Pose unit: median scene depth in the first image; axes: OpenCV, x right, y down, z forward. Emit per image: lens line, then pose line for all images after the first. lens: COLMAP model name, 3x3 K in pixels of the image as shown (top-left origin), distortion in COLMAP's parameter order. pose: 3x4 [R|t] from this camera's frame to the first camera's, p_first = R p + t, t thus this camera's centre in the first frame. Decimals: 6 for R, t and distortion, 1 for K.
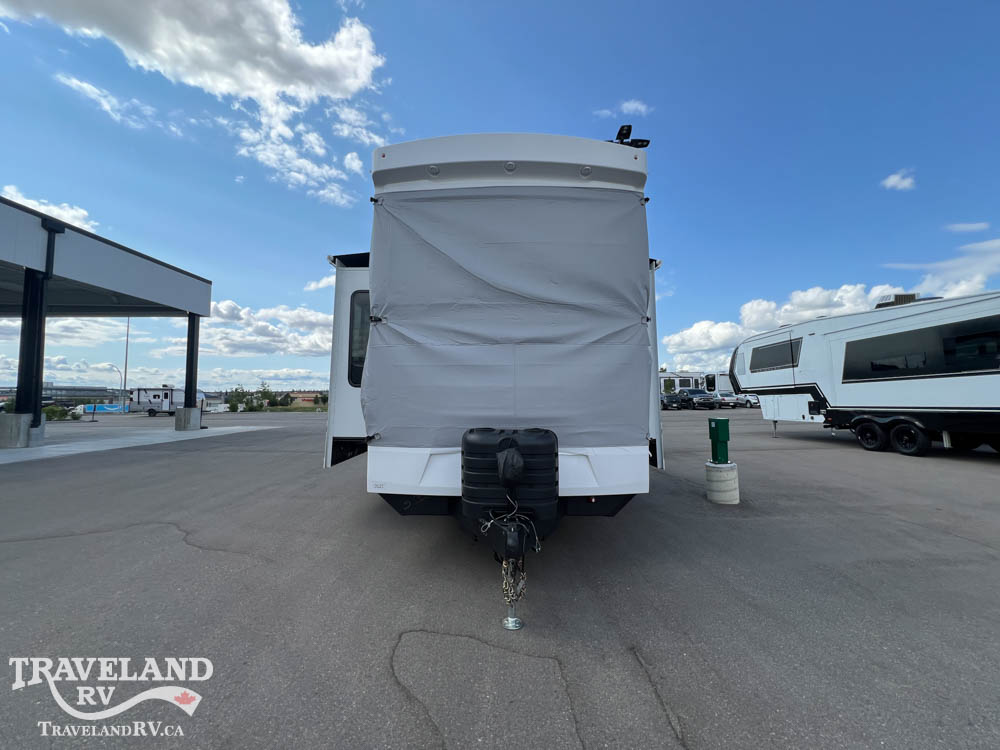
lens RADIAL K [[398.8, 0, 502.2], [0, 398.8, 373.0], [0, 0, 1]] dist [-0.001611, 0.000016]
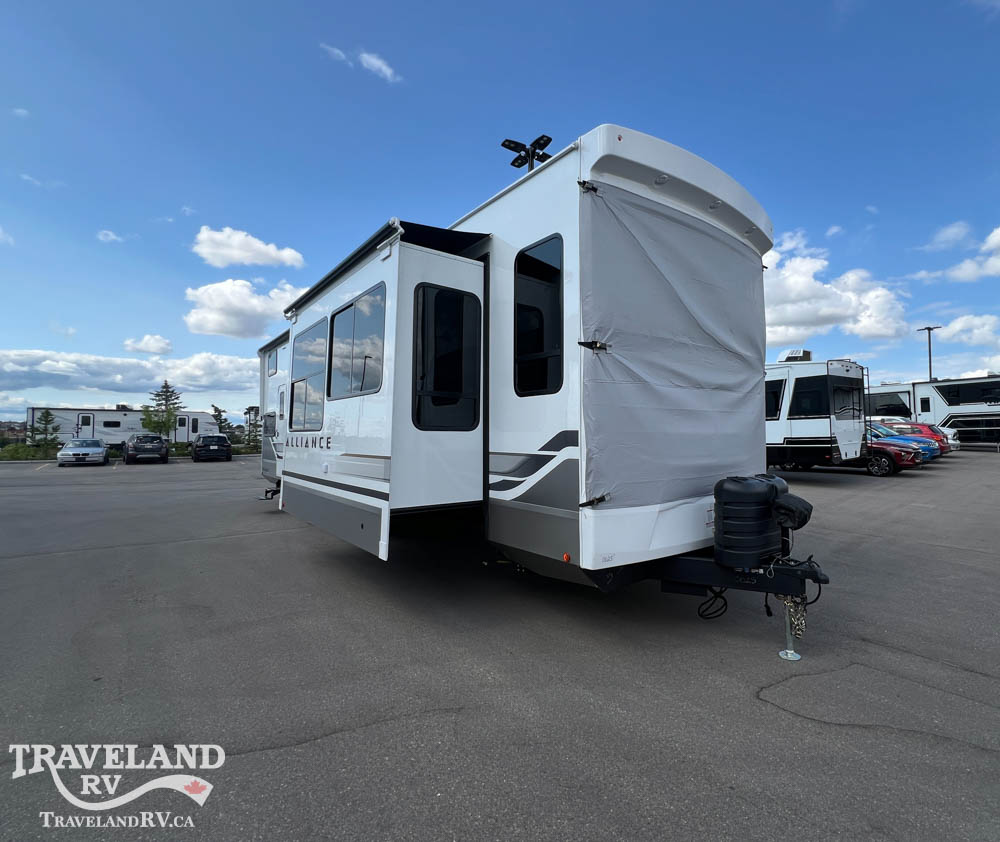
lens RADIAL K [[483.9, 0, 578.5], [0, 483.9, 416.0], [0, 0, 1]] dist [0.000195, 0.000219]
pose [[0.746632, 0.020778, 0.664912, -0.961180], [-0.039131, 0.999153, 0.012718, -0.009811], [-0.664085, -0.035514, 0.746813, 0.318105]]
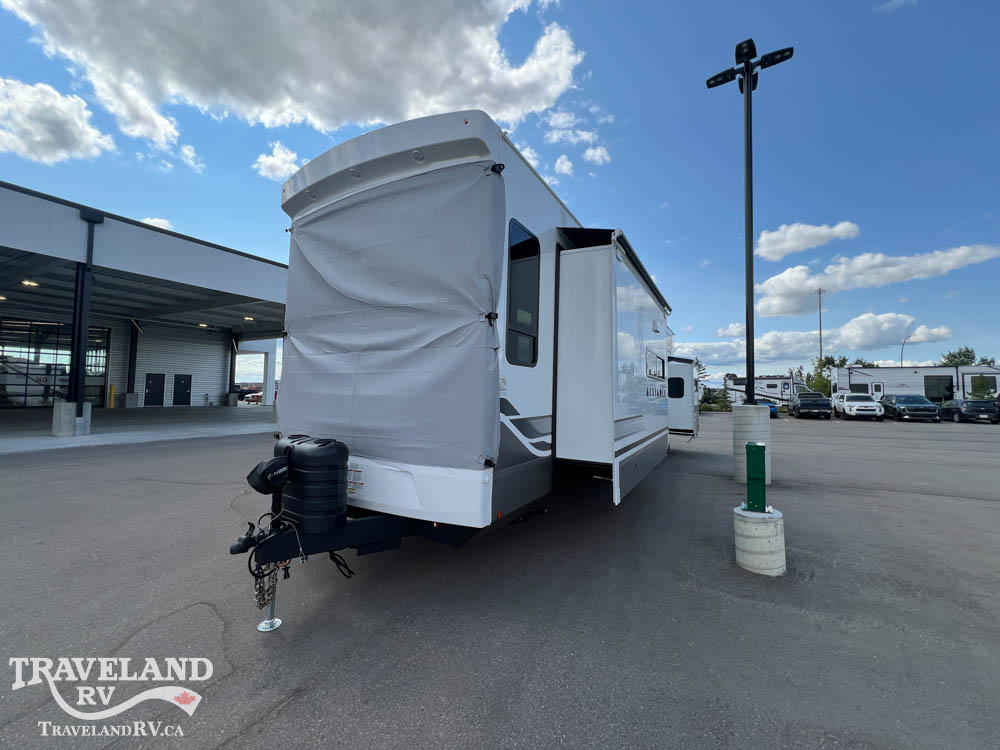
lens RADIAL K [[401.8, 0, 498.9], [0, 401.8, 371.9], [0, 0, 1]] dist [0.002834, 0.000135]
pose [[0.859130, -0.005541, -0.511728, 0.810440], [0.011916, 0.999887, 0.009180, -0.027050], [0.511619, -0.013985, 0.859098, 0.306797]]
